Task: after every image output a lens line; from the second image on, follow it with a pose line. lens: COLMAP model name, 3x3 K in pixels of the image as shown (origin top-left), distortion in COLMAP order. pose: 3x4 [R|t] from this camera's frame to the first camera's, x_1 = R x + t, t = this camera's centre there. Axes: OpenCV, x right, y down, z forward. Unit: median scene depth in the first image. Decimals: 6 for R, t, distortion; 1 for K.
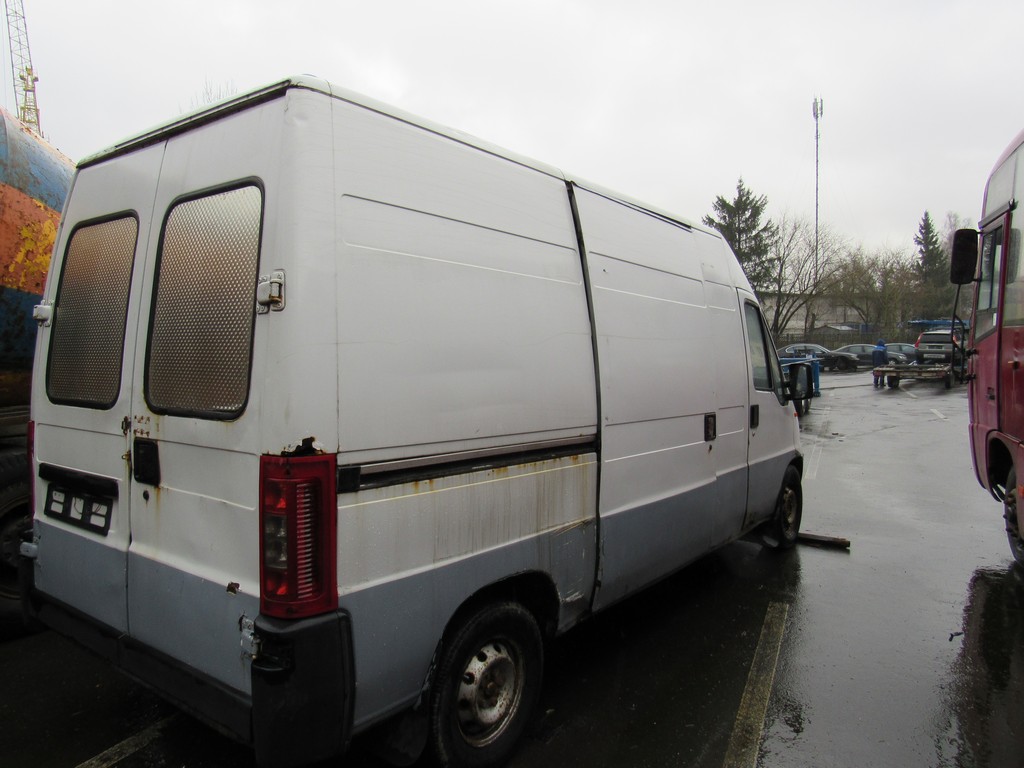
lens RADIAL K [[734.8, 0, 506.9], [0, 734.8, 384.6], [0, 0, 1]] dist [-0.027788, 0.009660]
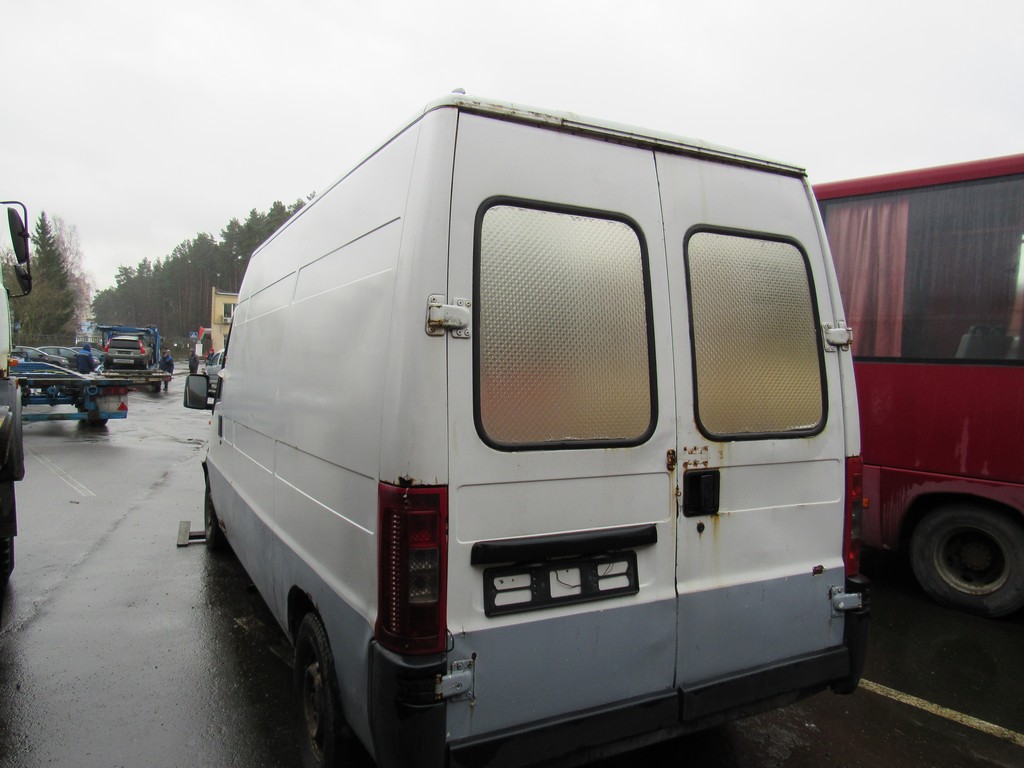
lens RADIAL K [[734.8, 0, 506.3], [0, 734.8, 379.2], [0, 0, 1]] dist [-0.027788, 0.009660]
pose [[0.409789, -0.008610, 0.912140, -1.444558], [0.018131, 0.999835, 0.001292, -0.049763], [-0.912000, 0.016009, 0.409878, 0.810616]]
